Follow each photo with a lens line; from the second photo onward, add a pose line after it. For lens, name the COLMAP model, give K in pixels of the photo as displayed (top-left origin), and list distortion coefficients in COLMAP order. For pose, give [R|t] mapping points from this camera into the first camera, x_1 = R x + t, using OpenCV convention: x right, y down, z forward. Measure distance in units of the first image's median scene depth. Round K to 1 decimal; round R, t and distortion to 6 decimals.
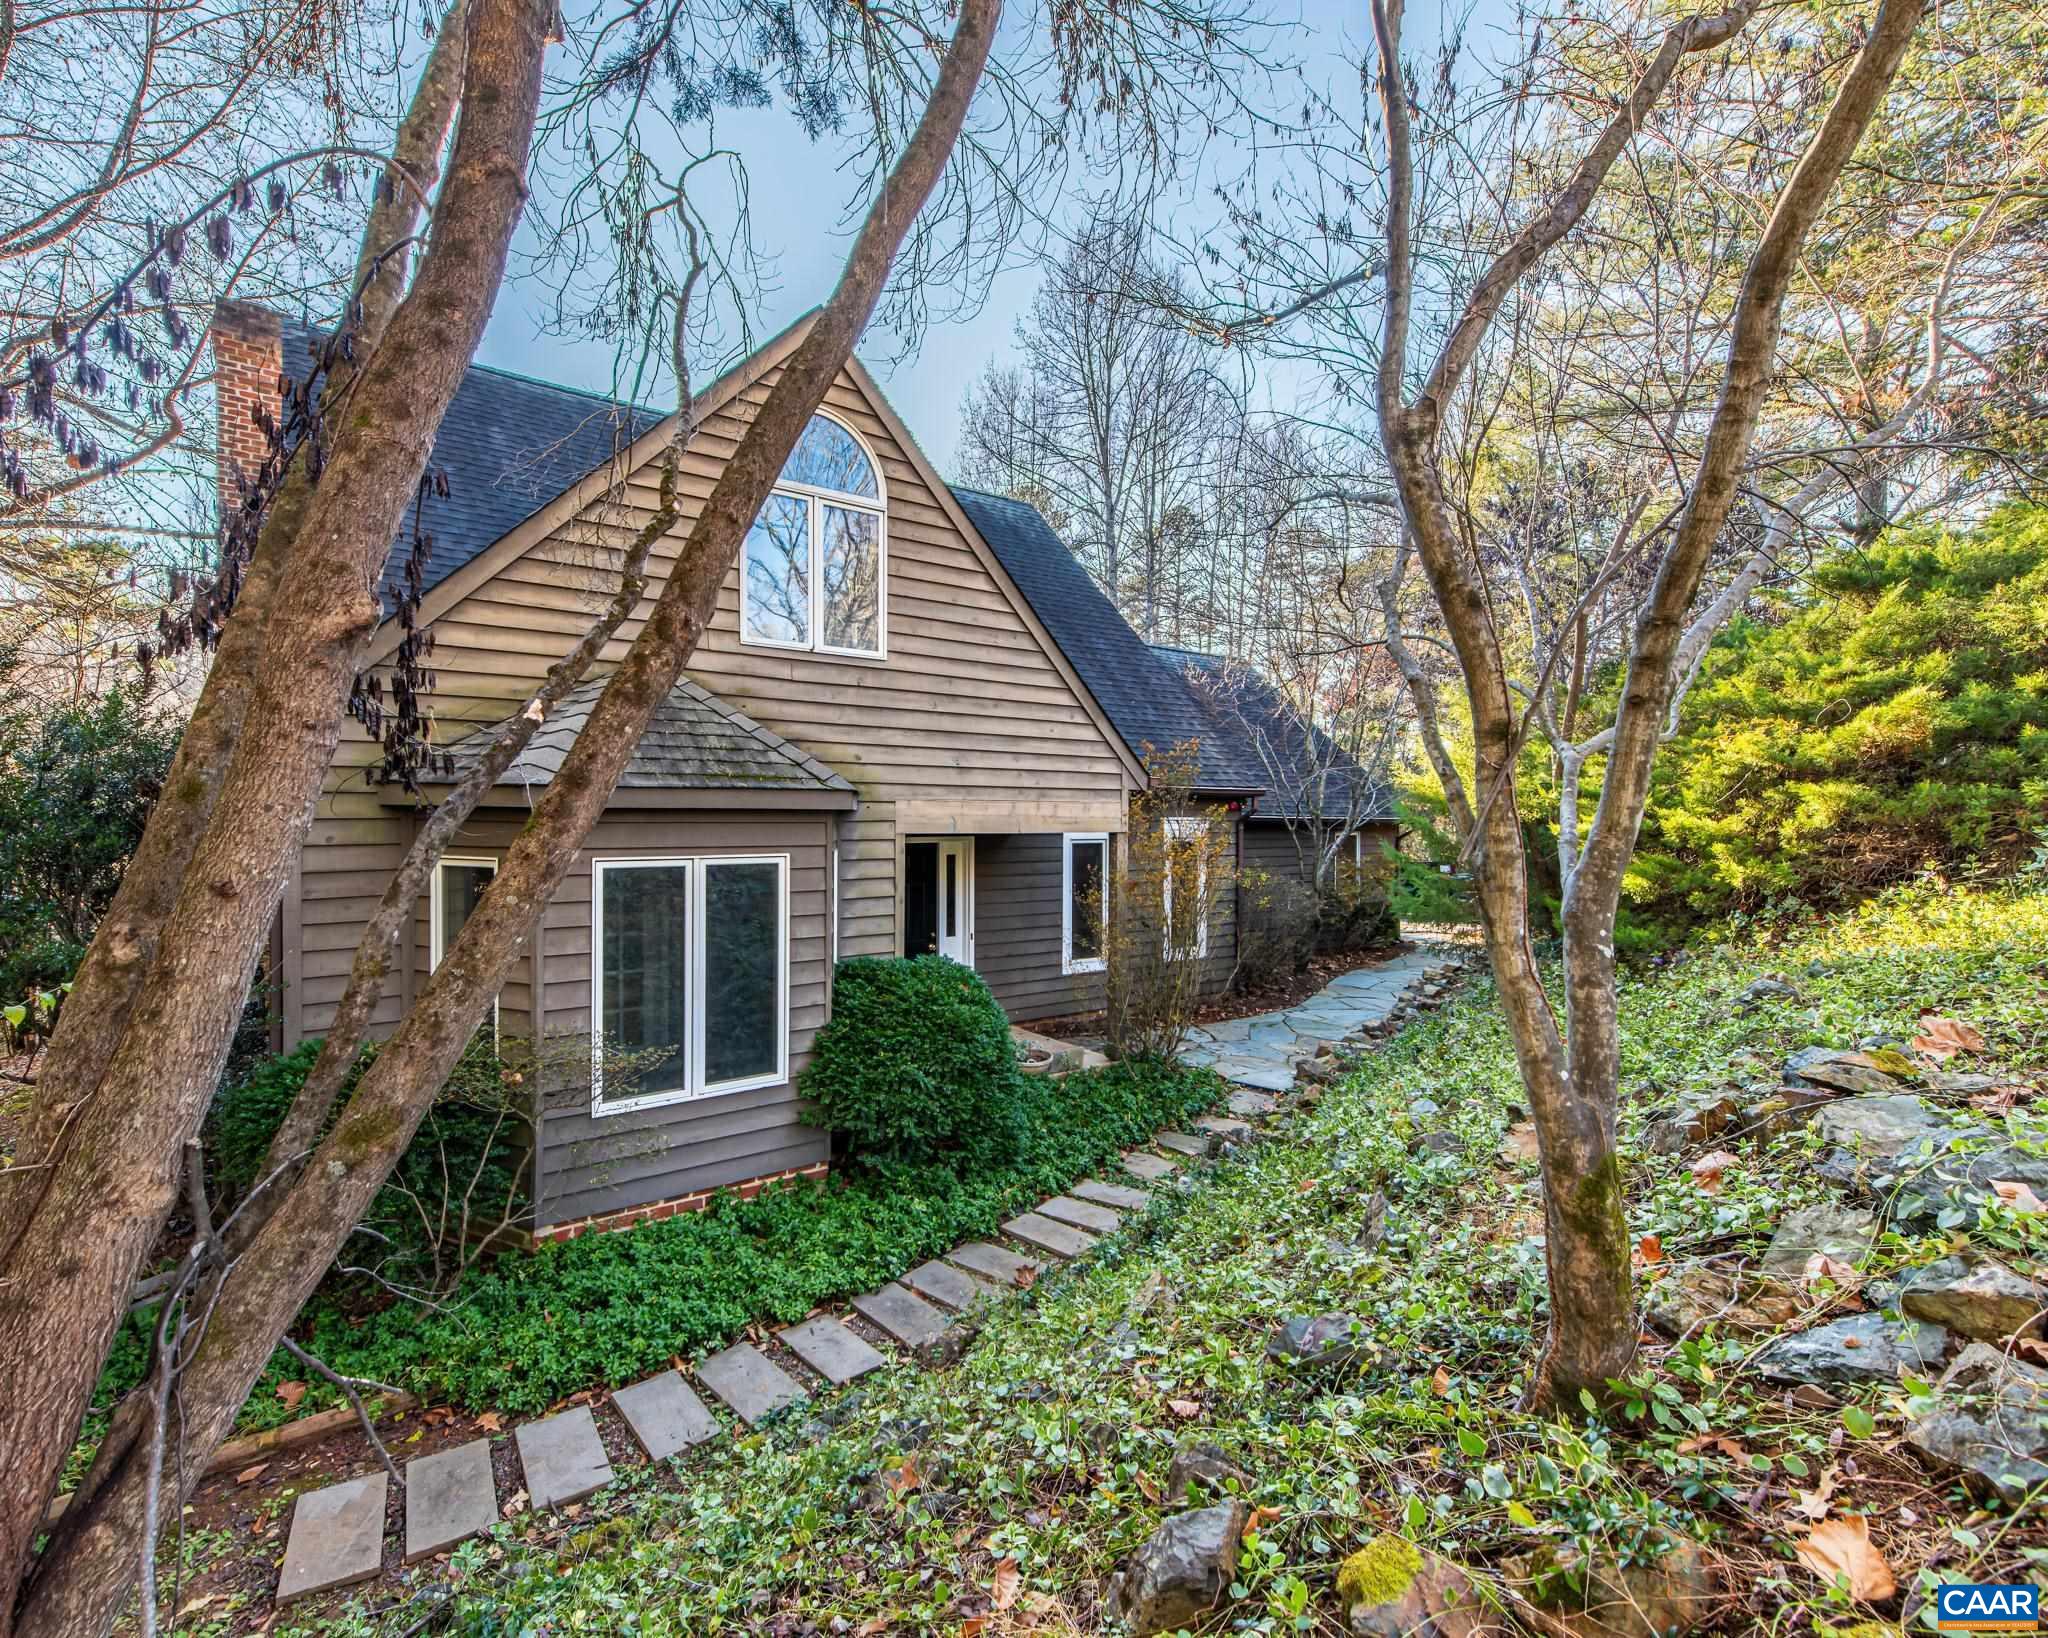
lens RADIAL K [[961.8, 0, 1024.0], [0, 961.8, 819.0], [0, 0, 1]] dist [0.002037, -0.000383]
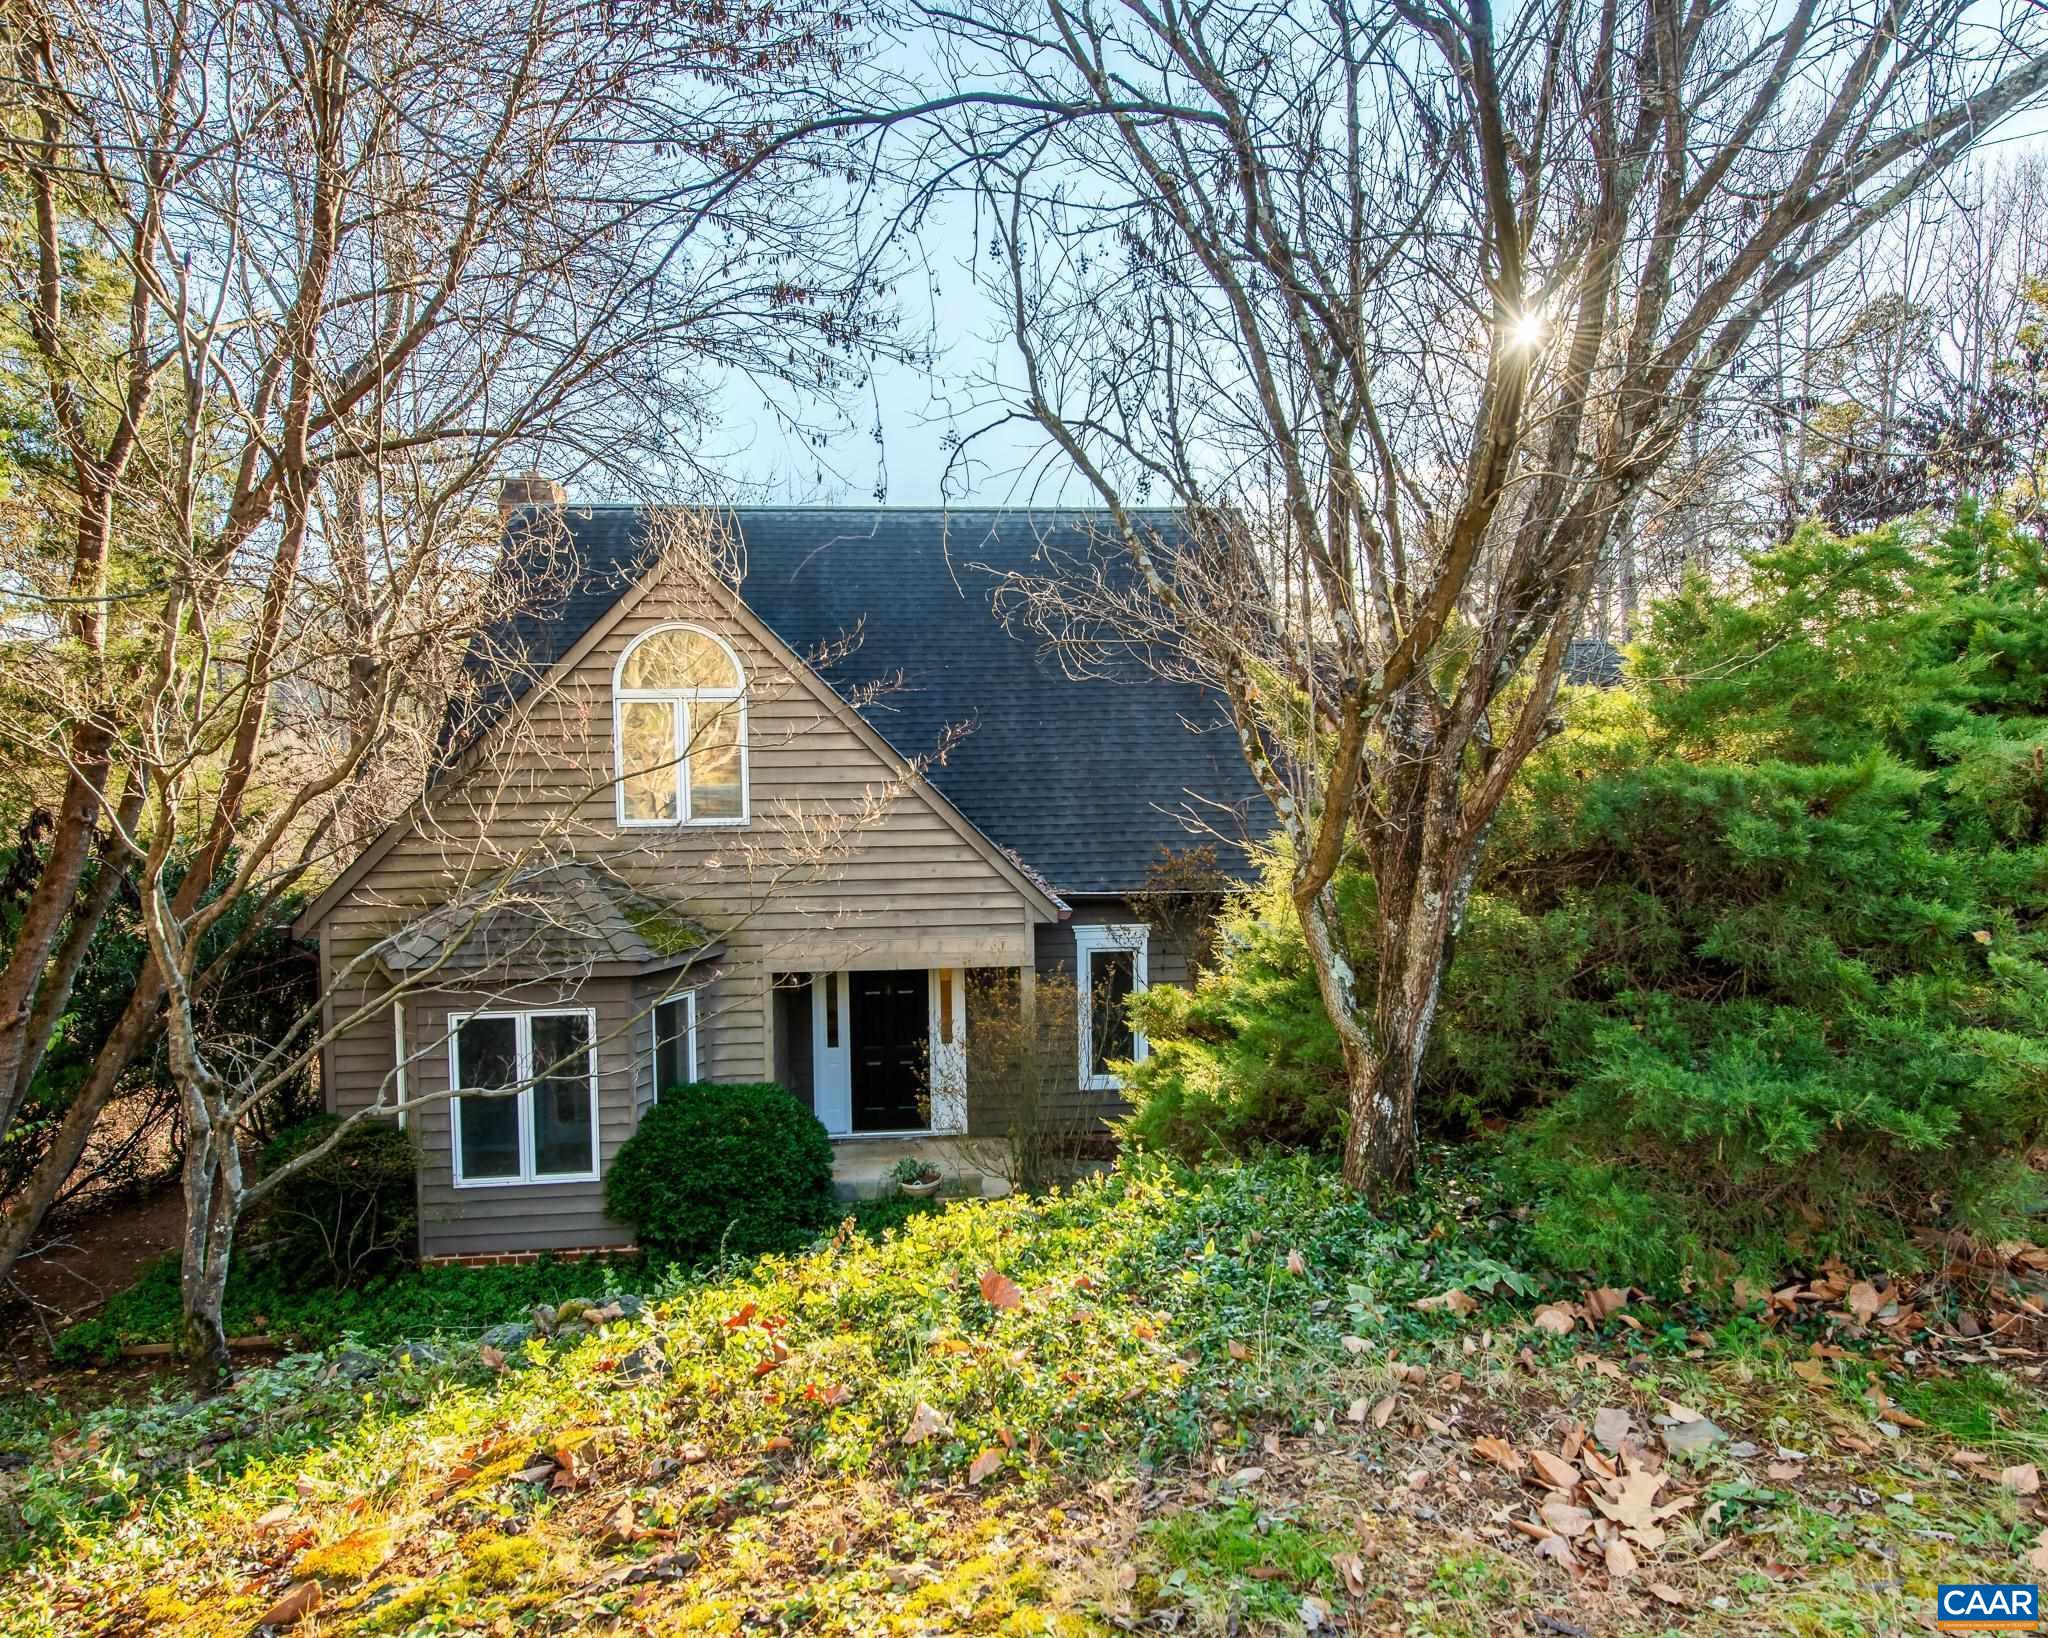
lens RADIAL K [[1243.4, 0, 1024.0], [0, 1243.4, 819.0], [0, 0, 1]] dist [0.000481, -0.001226]
pose [[0.857575, 0.007074, -0.514311, 1.085297], [0.014222, 0.999197, 0.037458, -0.266433], [0.514163, -0.039438, 0.856786, -0.134530]]
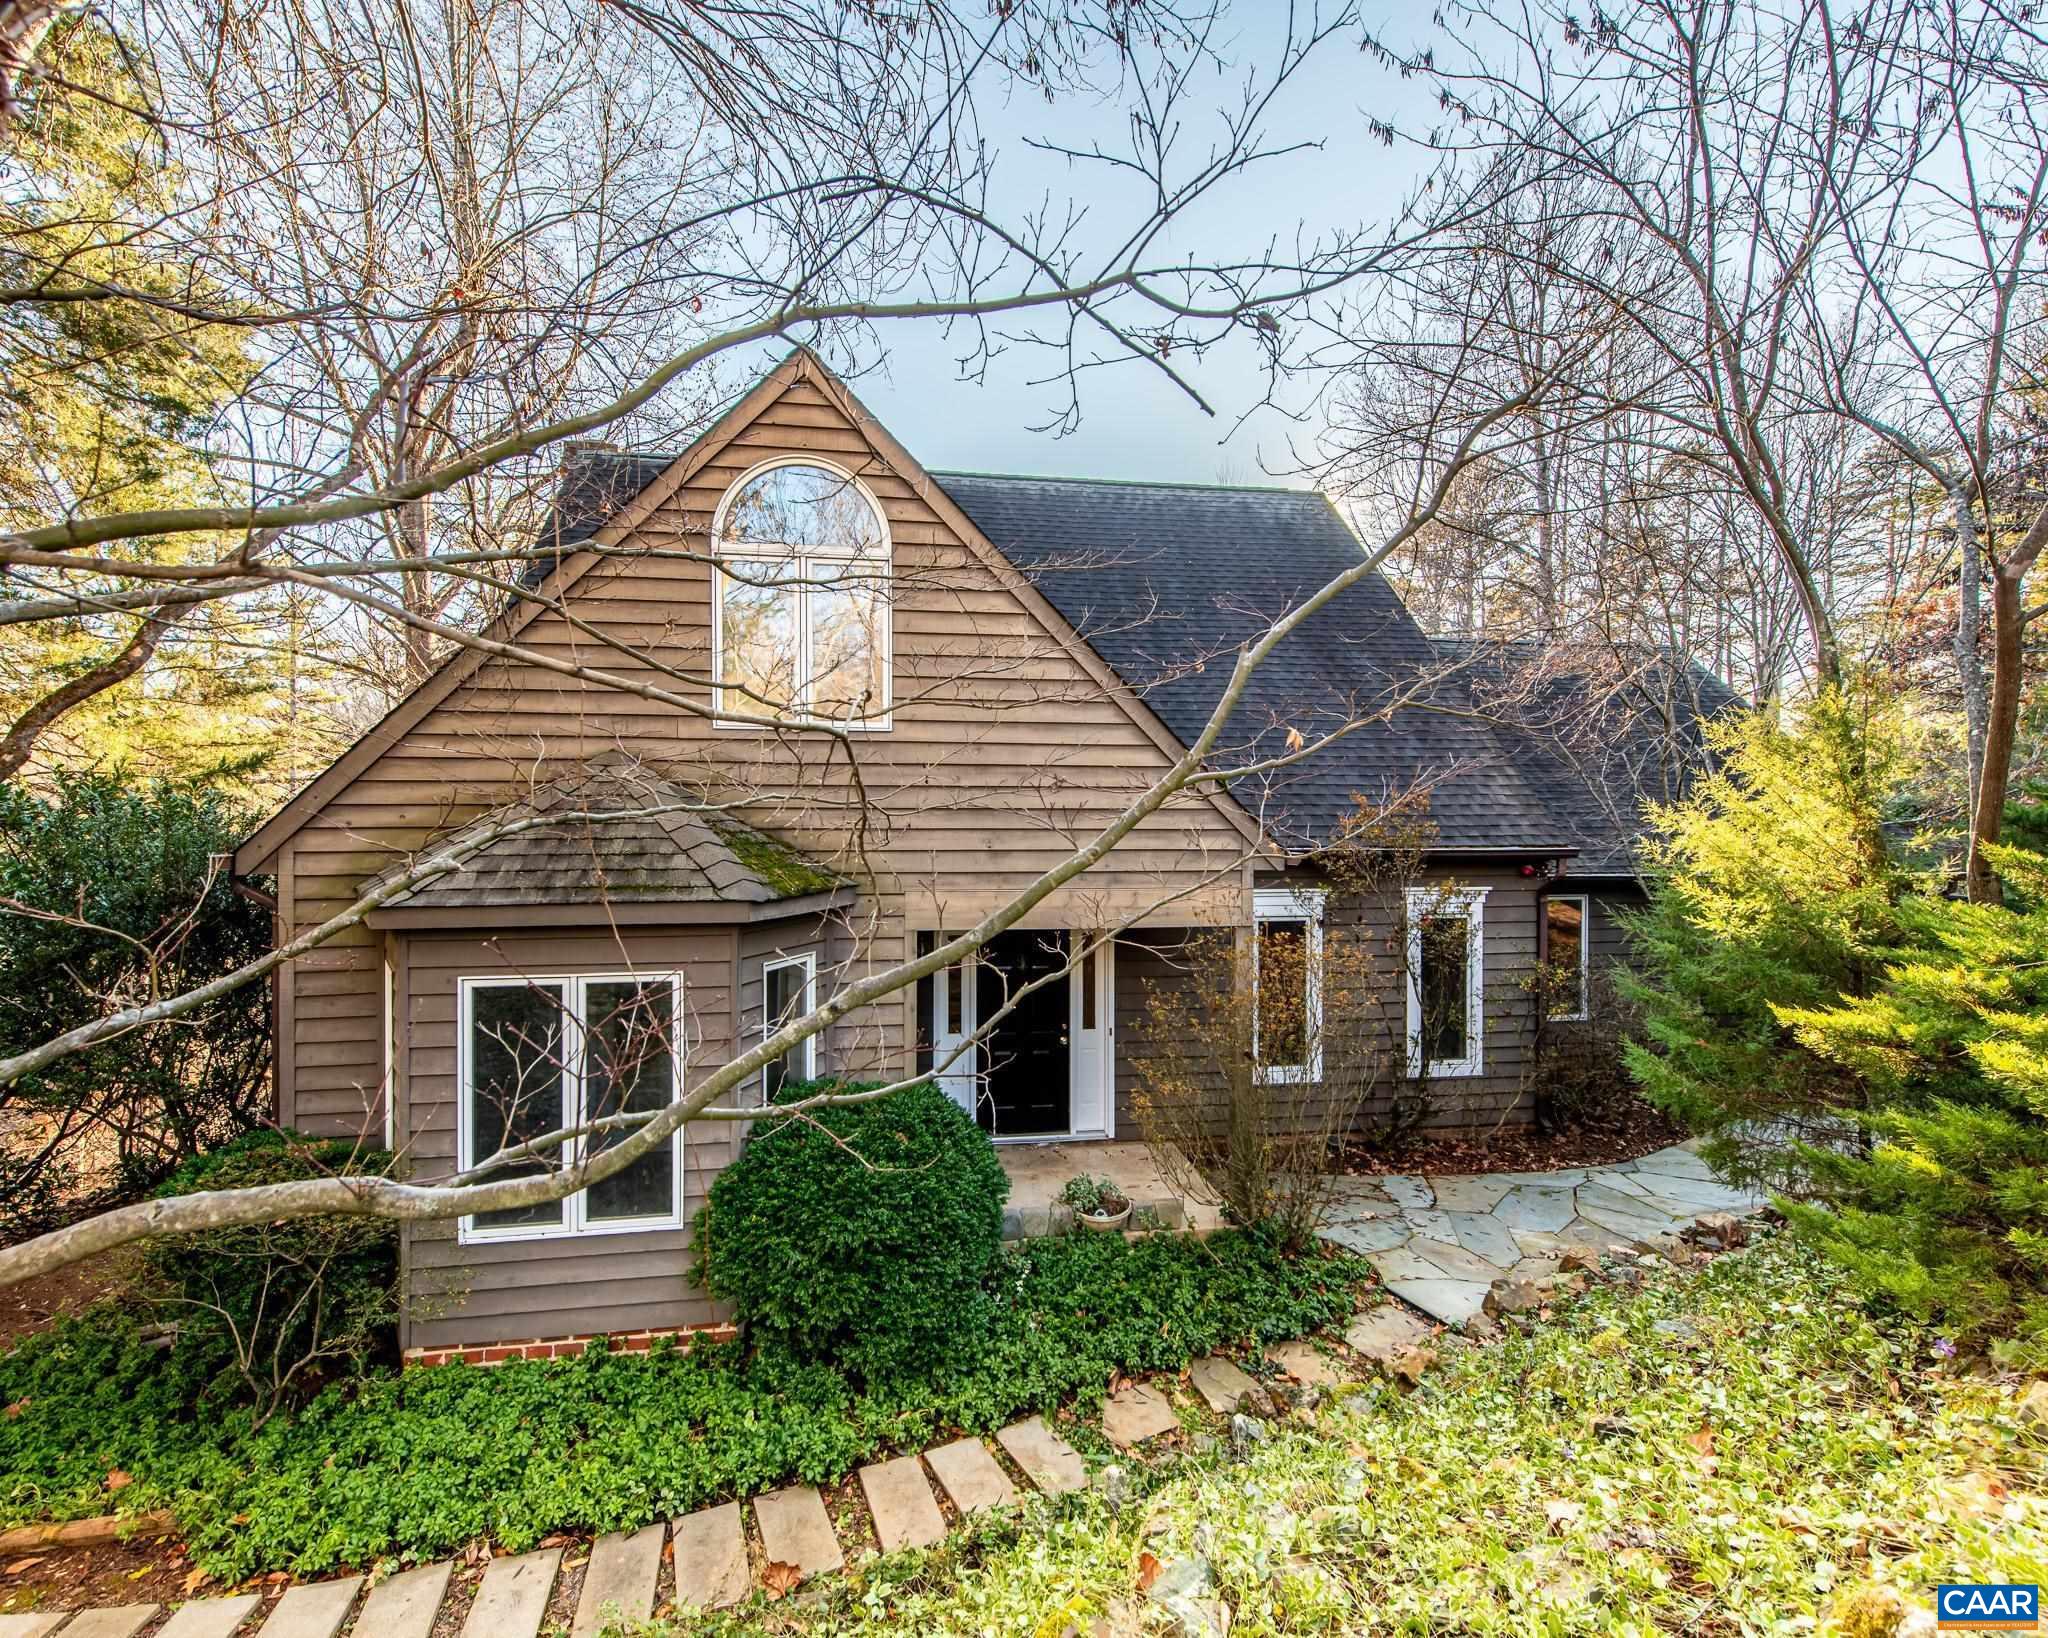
lens RADIAL K [[961.8, 0, 1024.0], [0, 961.8, 819.0], [0, 0, 1]] dist [0.002037, -0.000383]
pose [[0.883293, -0.005416, -0.468790, 0.438014], [0.002246, 0.999971, -0.007320, -0.094226], [0.468816, 0.005413, 0.883280, 0.346840]]
